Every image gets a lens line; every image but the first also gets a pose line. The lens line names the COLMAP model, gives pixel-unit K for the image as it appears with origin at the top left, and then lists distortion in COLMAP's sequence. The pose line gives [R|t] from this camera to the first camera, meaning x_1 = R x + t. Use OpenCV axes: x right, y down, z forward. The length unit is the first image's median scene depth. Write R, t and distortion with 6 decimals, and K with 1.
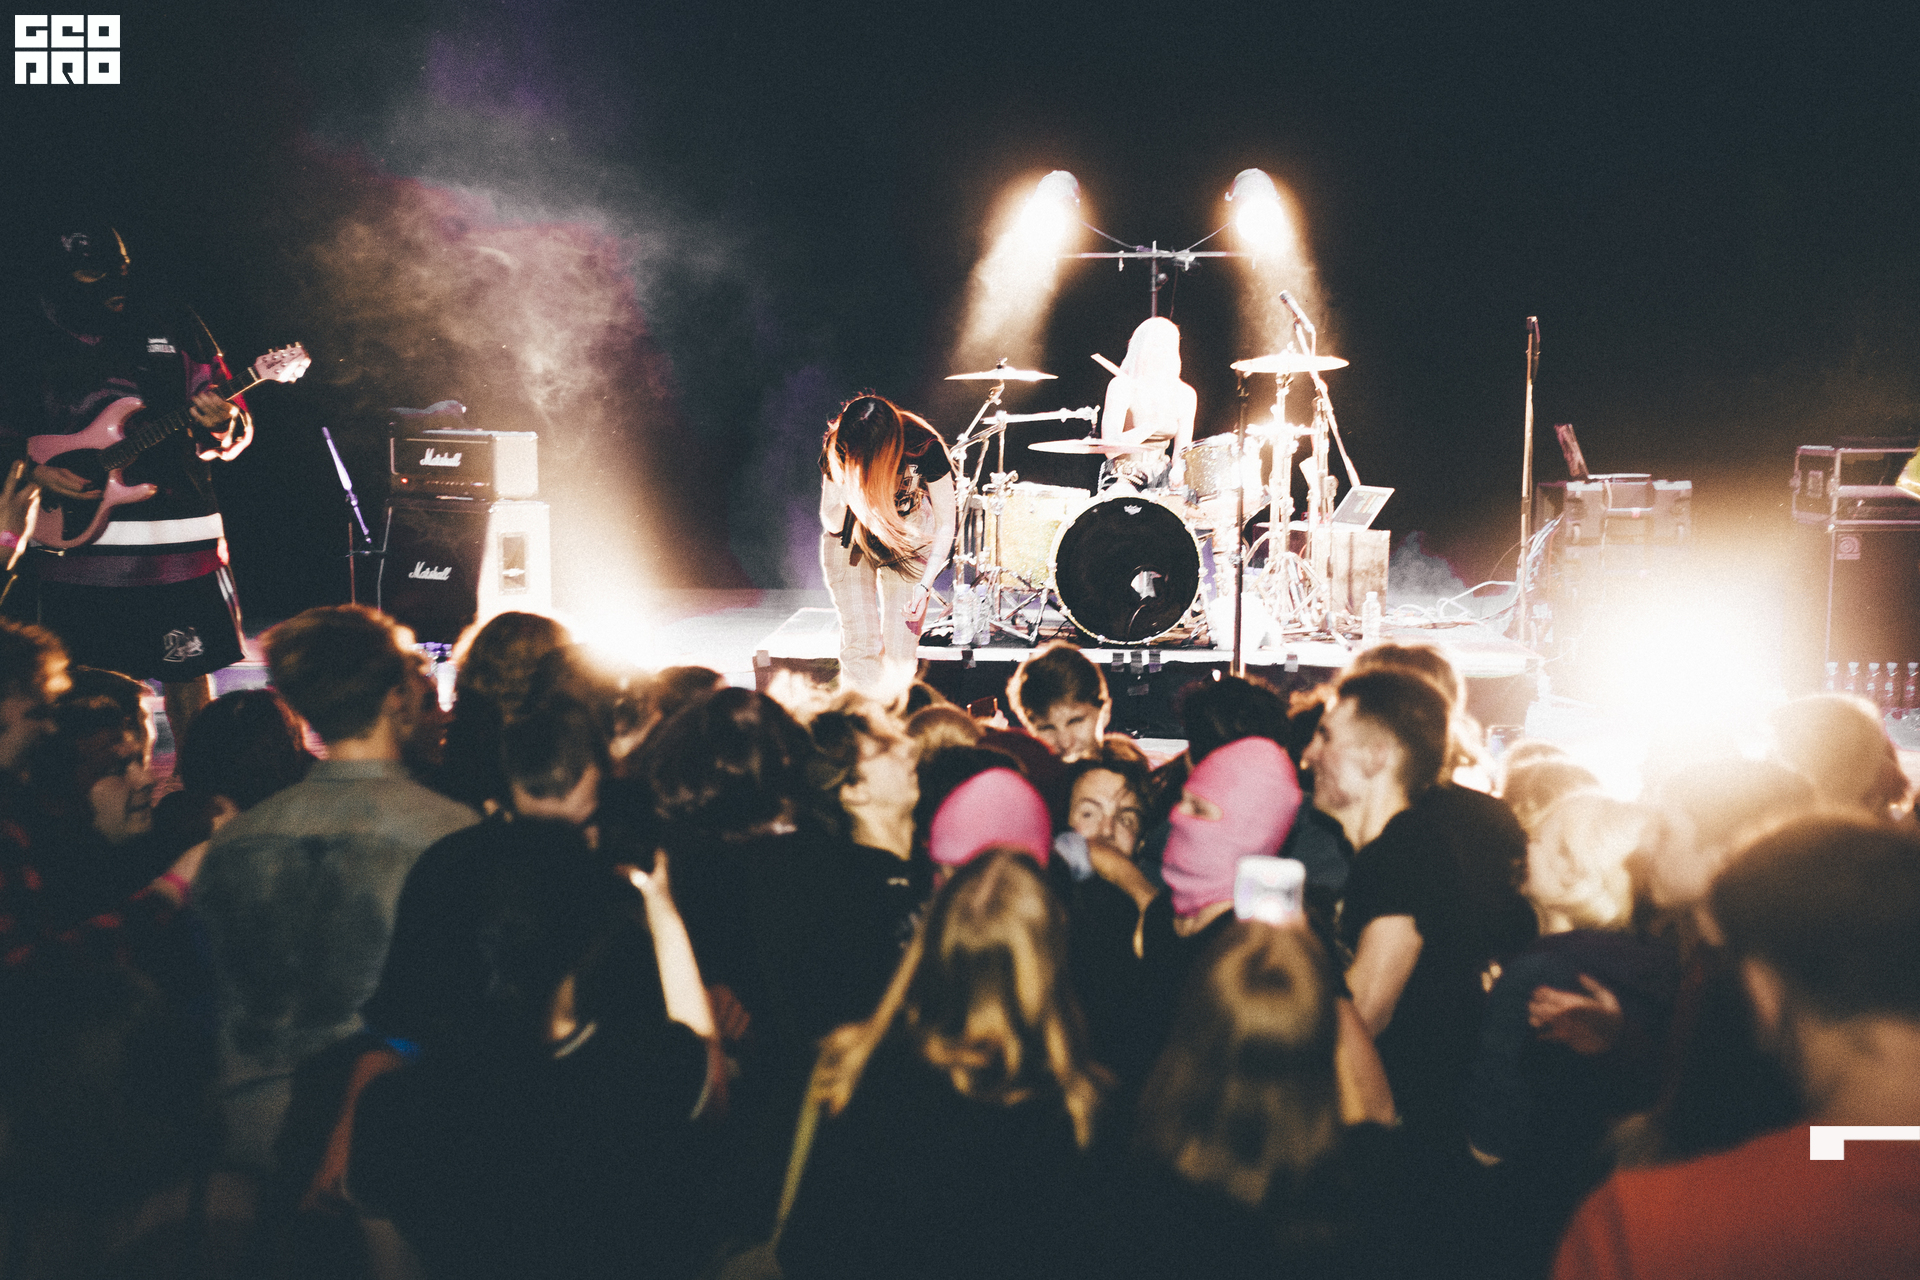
lens RADIAL K [[3089.5, 0, 960.8], [0, 3089.5, 644.9], [0, 0, 1]] dist [0.591706, 0.000000]
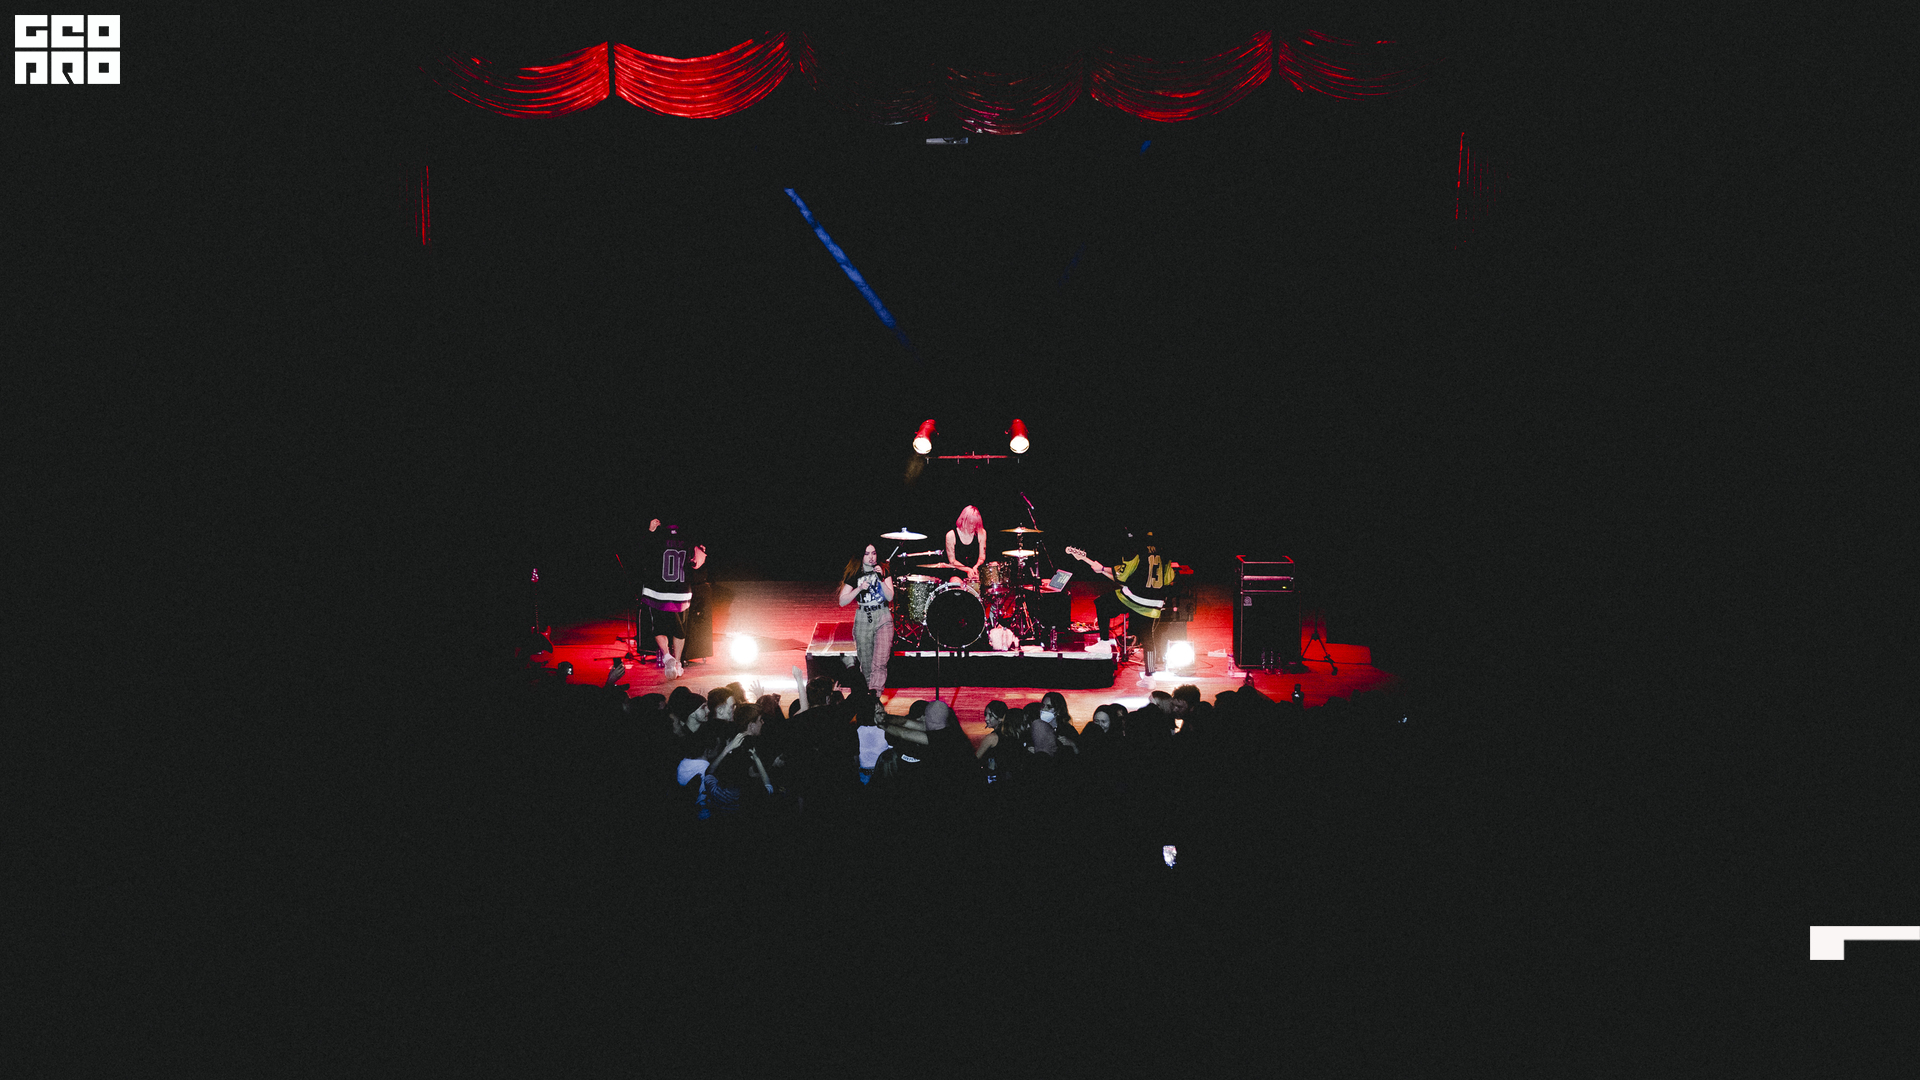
lens RADIAL K [[2891.0, 0, 927.9], [0, 2891.0, 557.9], [0, 0, 1]] dist [0.439253, 0.000000]
pose [[0.999908, -0.011111, 0.007748, 0.013523], [0.010865, 0.999455, 0.031164, -0.134837], [-0.008090, -0.031077, 0.999484, -1.211800]]
